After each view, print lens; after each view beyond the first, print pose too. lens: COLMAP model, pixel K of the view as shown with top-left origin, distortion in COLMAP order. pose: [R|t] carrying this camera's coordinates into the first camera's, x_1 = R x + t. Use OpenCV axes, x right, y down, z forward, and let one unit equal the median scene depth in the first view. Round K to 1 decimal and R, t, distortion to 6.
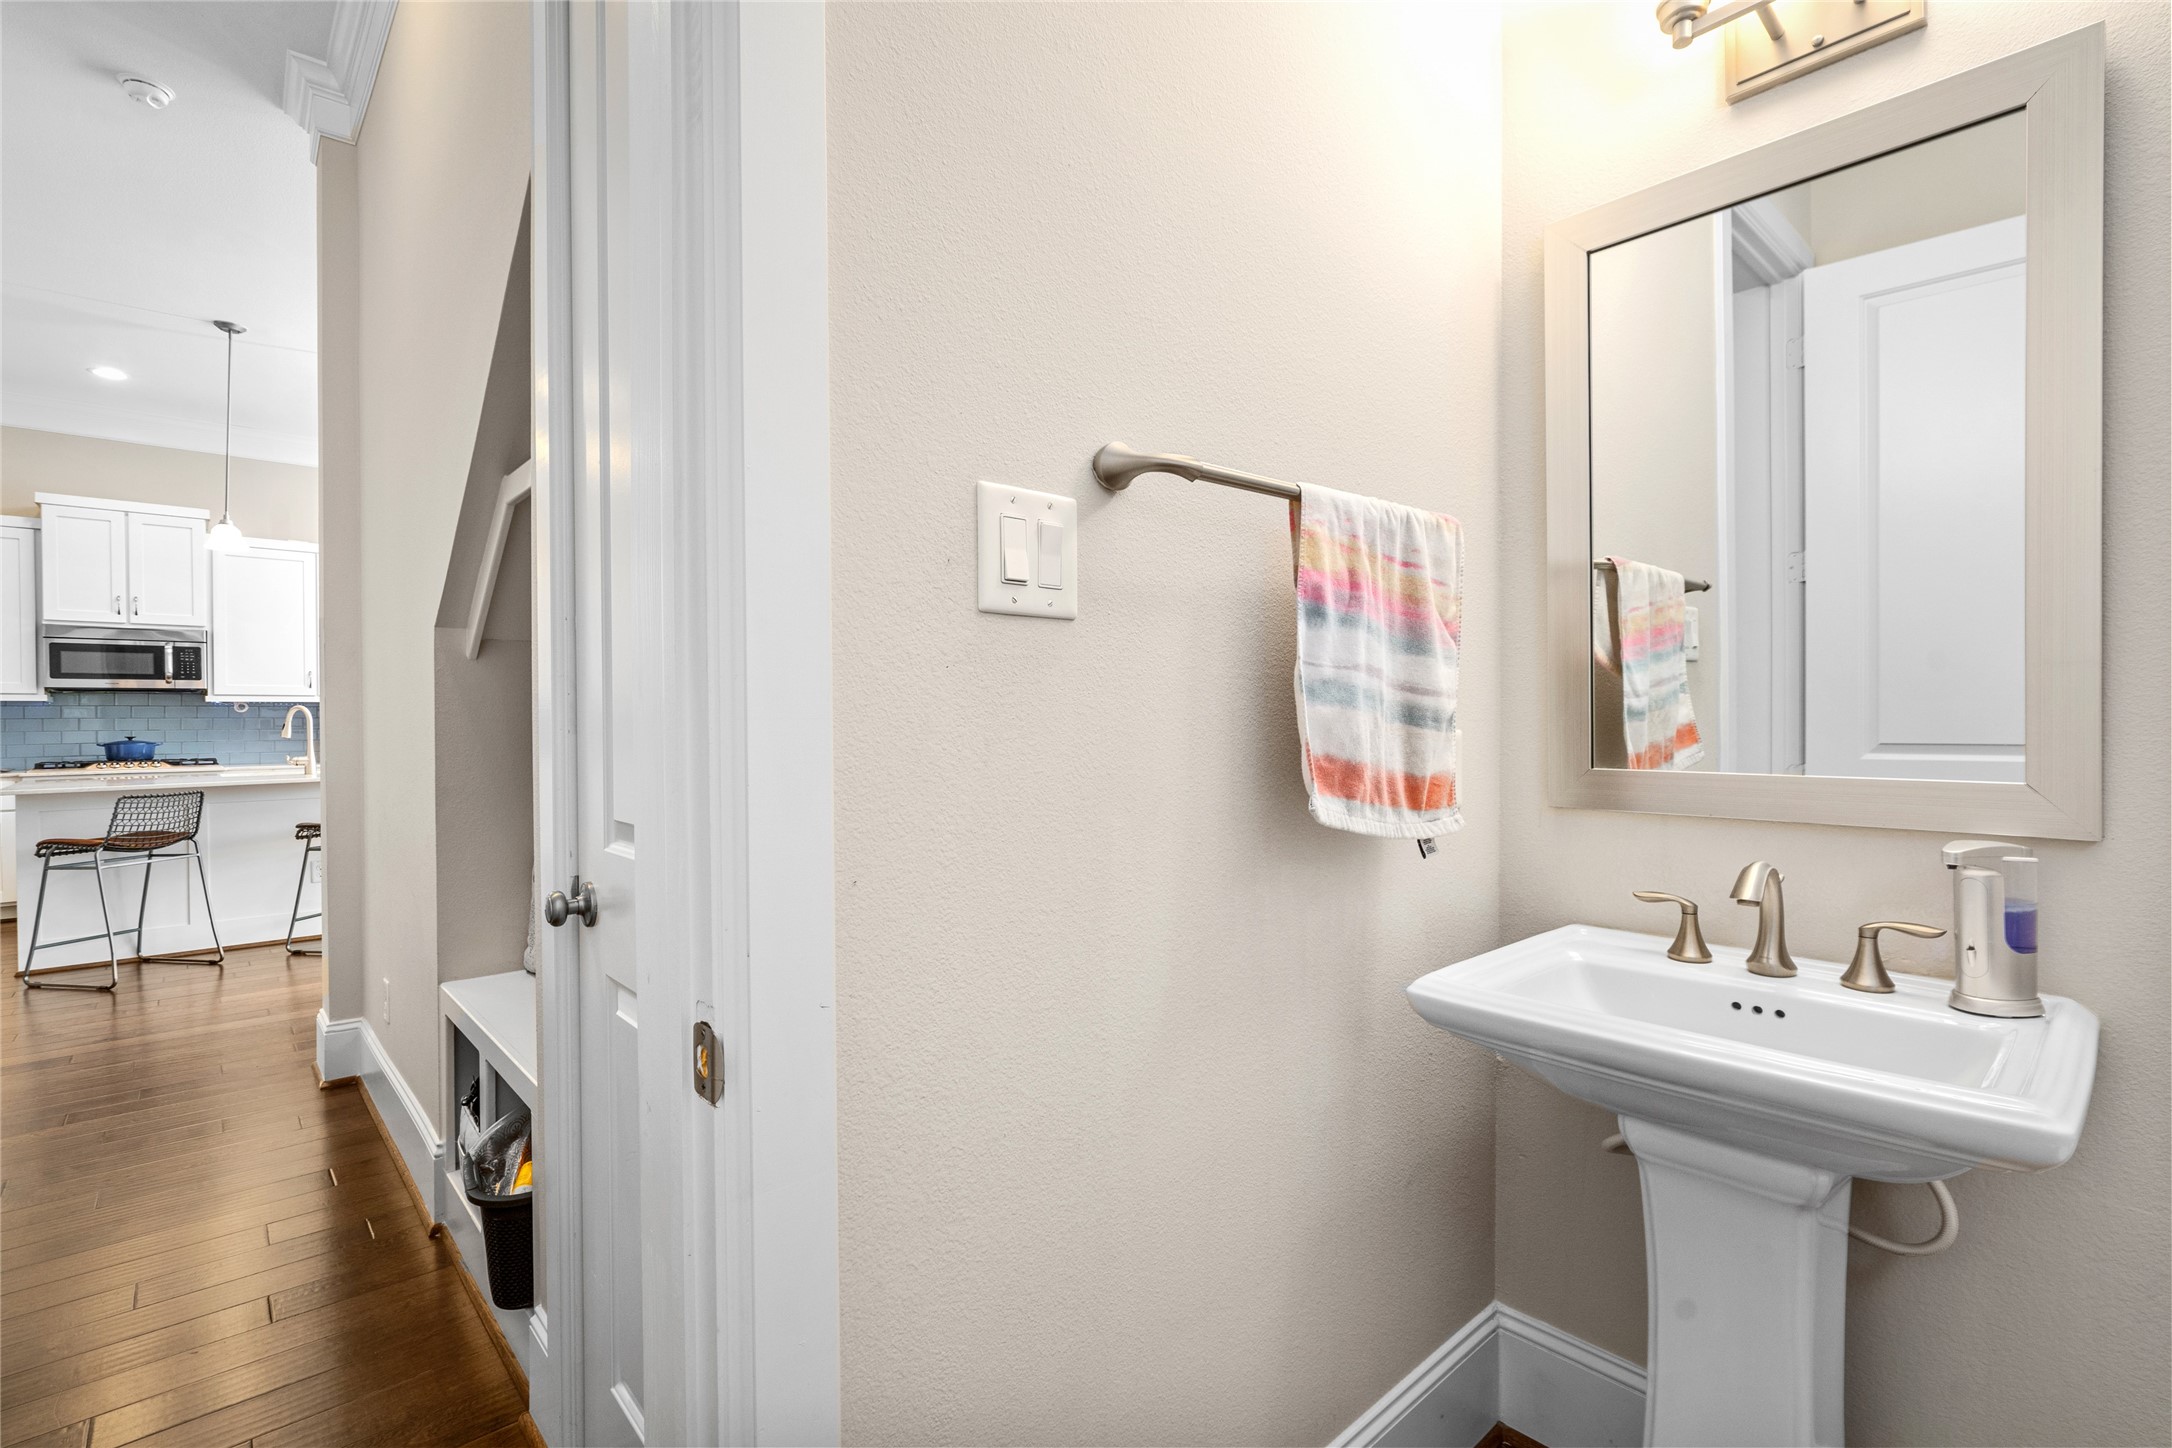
lens RADIAL K [[994.6, 0, 1084.4], [0, 994.6, 725.1], [0, 0, 1]] dist [-0.003083, 0.001855]
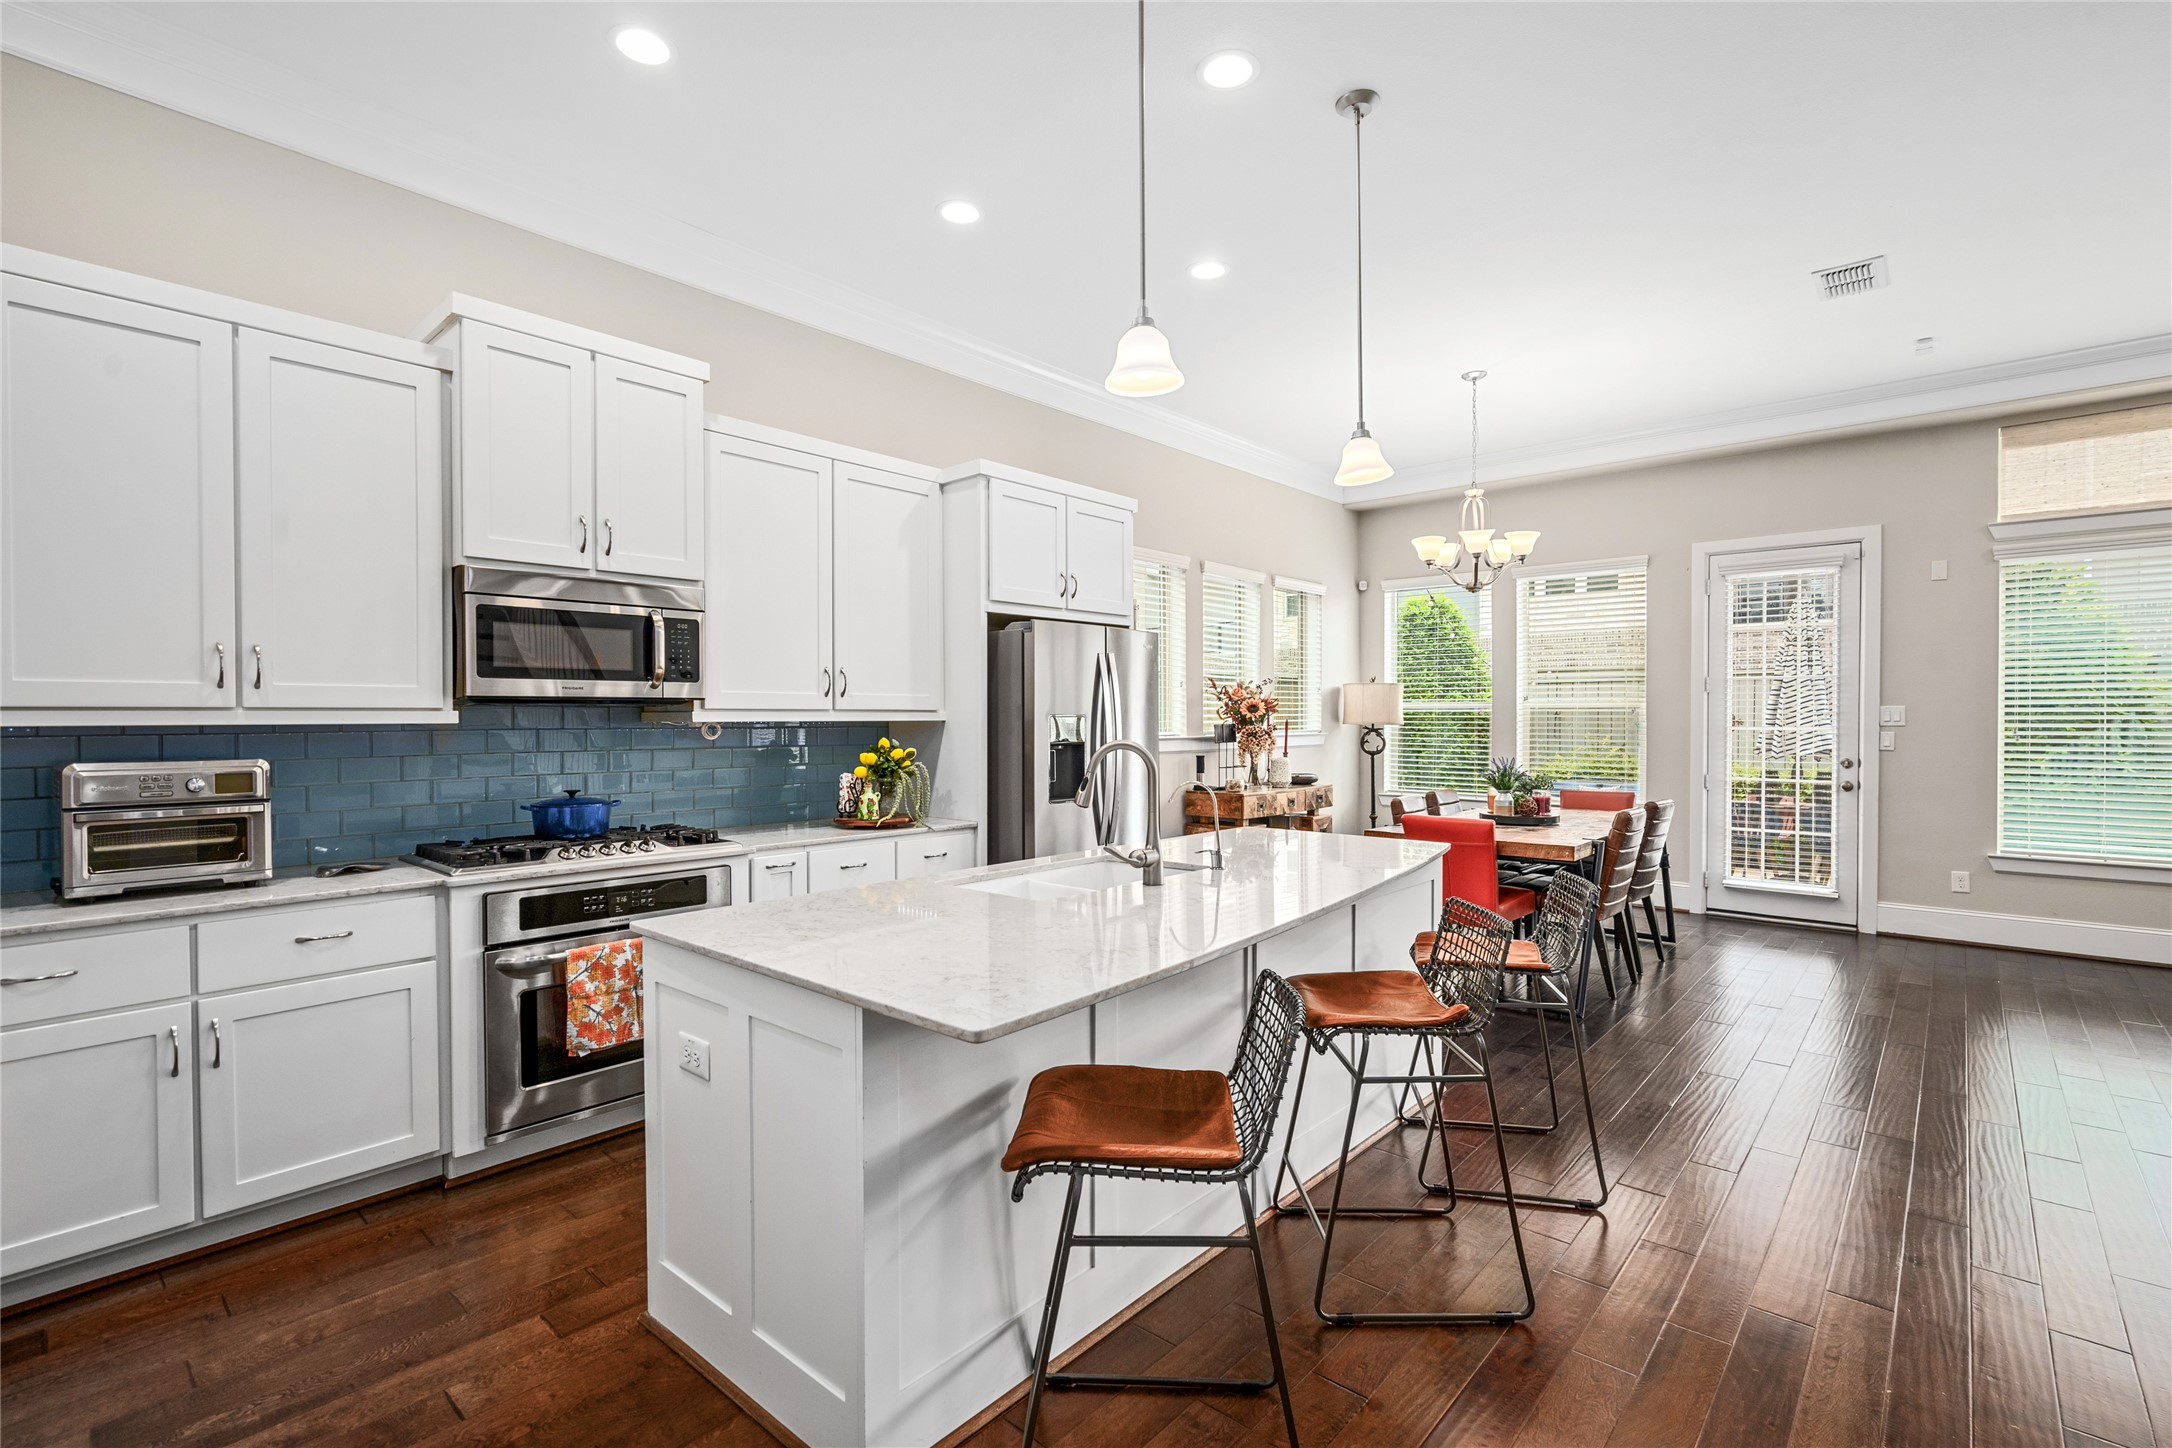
lens RADIAL K [[994.6, 0, 1076.6], [0, 994.6, 726.5], [0, 0, 1]] dist [-0.003083, 0.001855]
pose [[0.994903, 0.002312, 0.100809, -0.769634], [-0.002079, 0.999995, -0.002409, -0.021422], [-0.100814, 0.002187, 0.994903, 0.469749]]
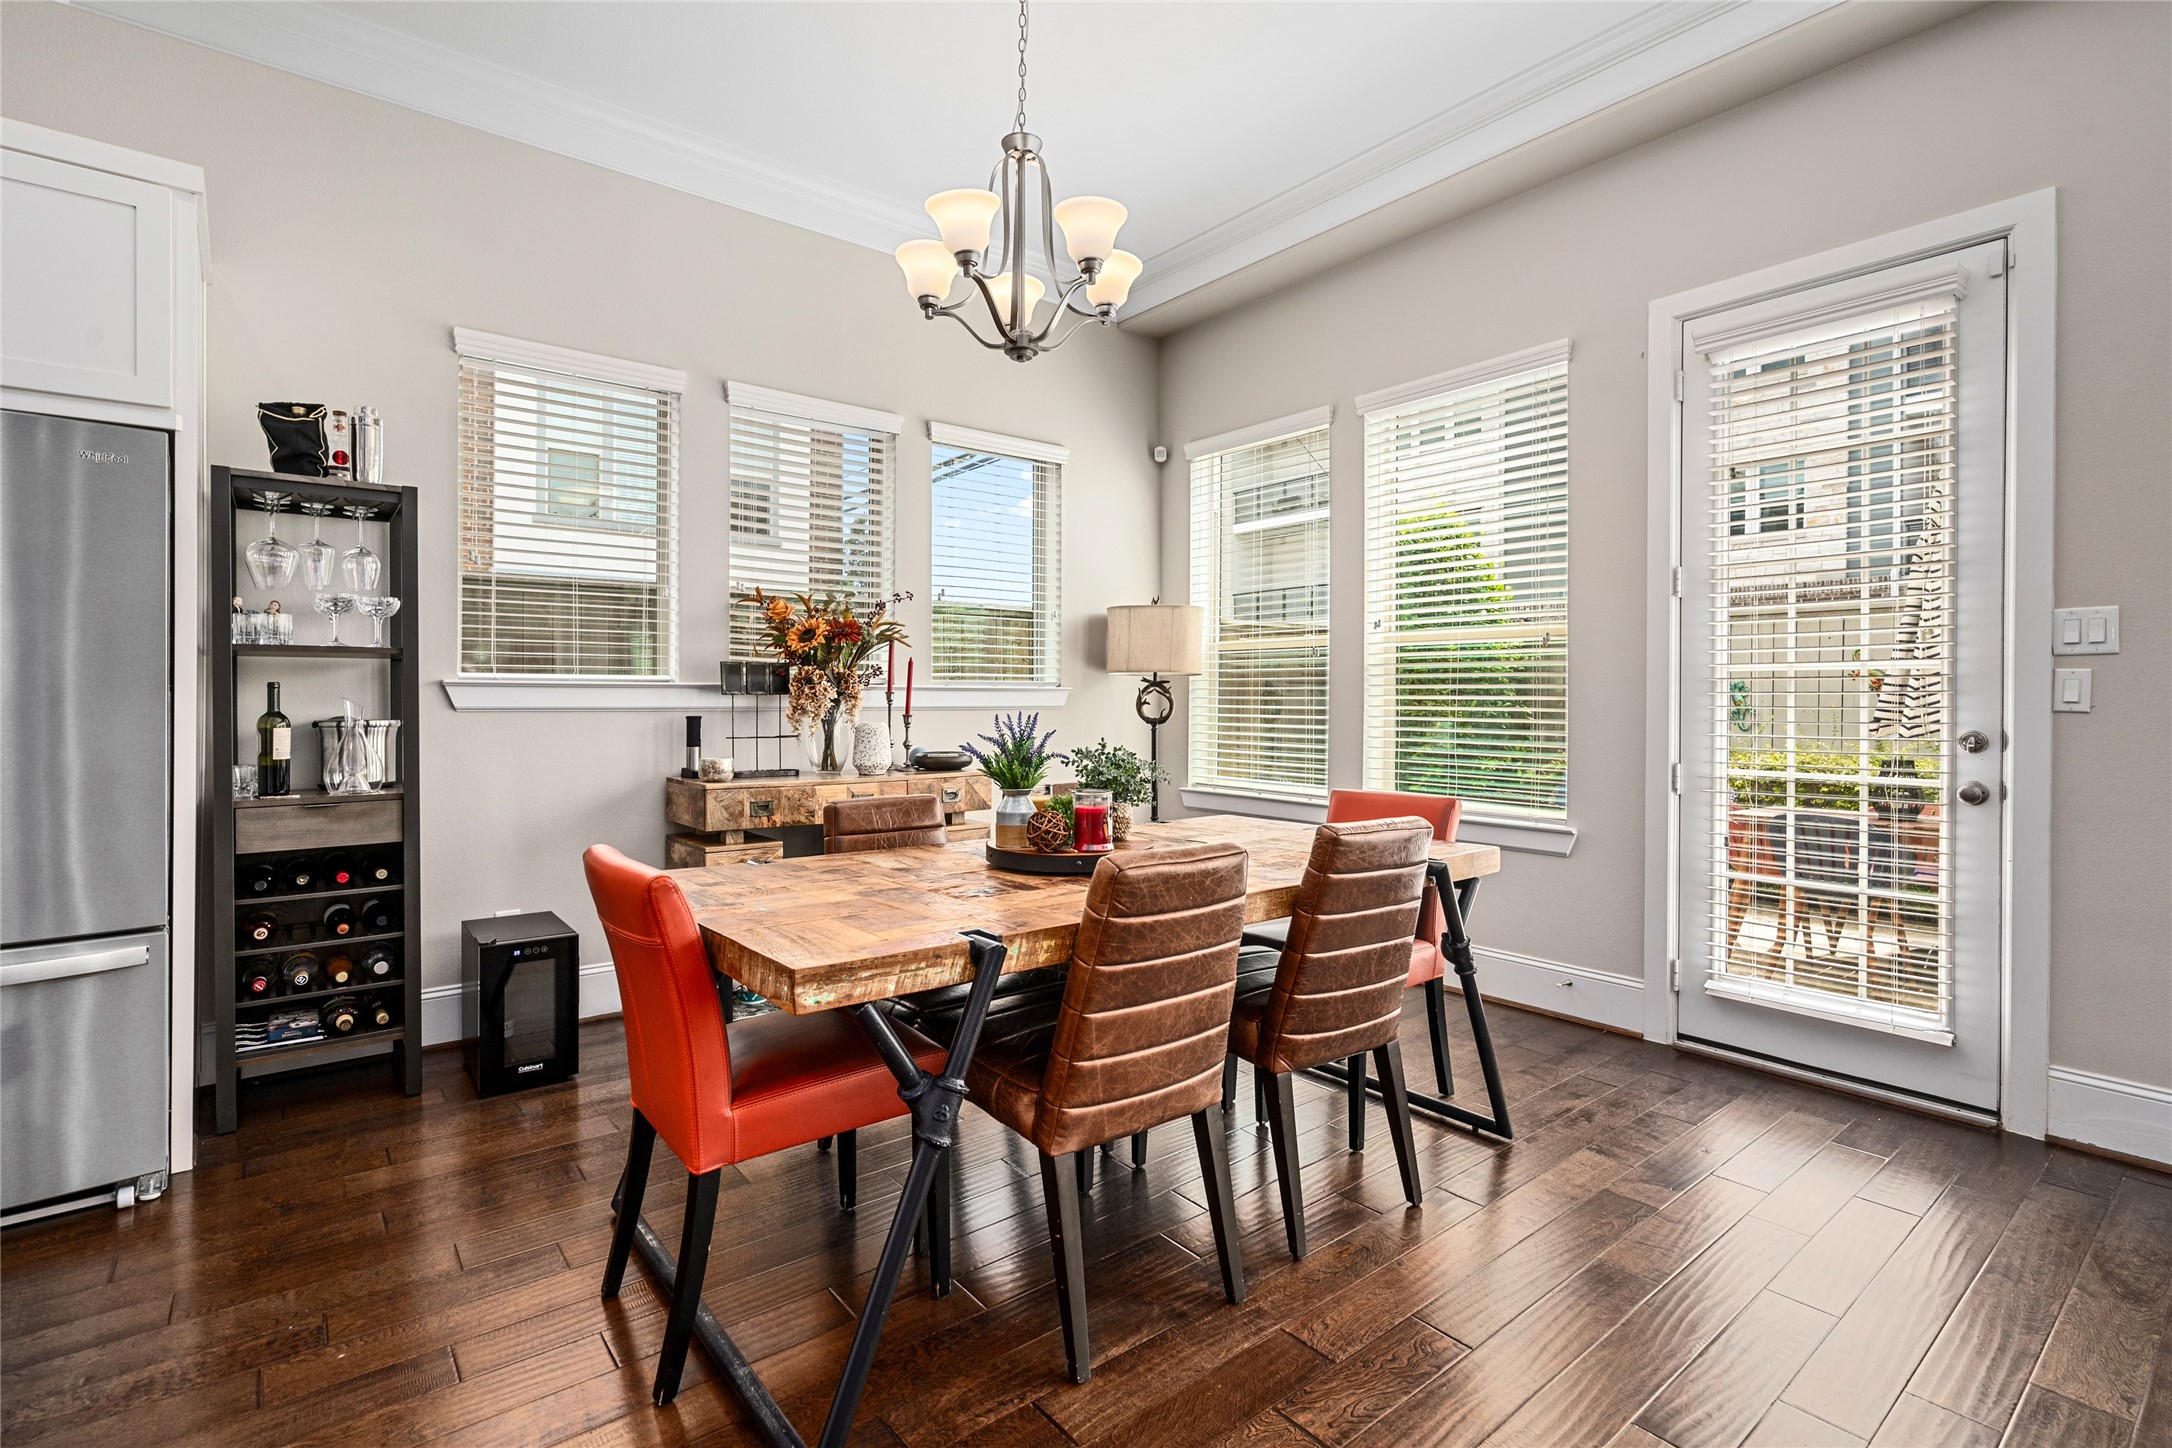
lens RADIAL K [[994.6, 0, 1084.4], [0, 994.6, 700.9], [0, 0, 1]] dist [-0.003083, 0.001855]
pose [[0.997351, 0.007345, -0.072364, -0.277269], [-0.008100, 0.999916, -0.010145, 0.000592], [0.072283, 0.010705, 0.997327, 0.901941]]
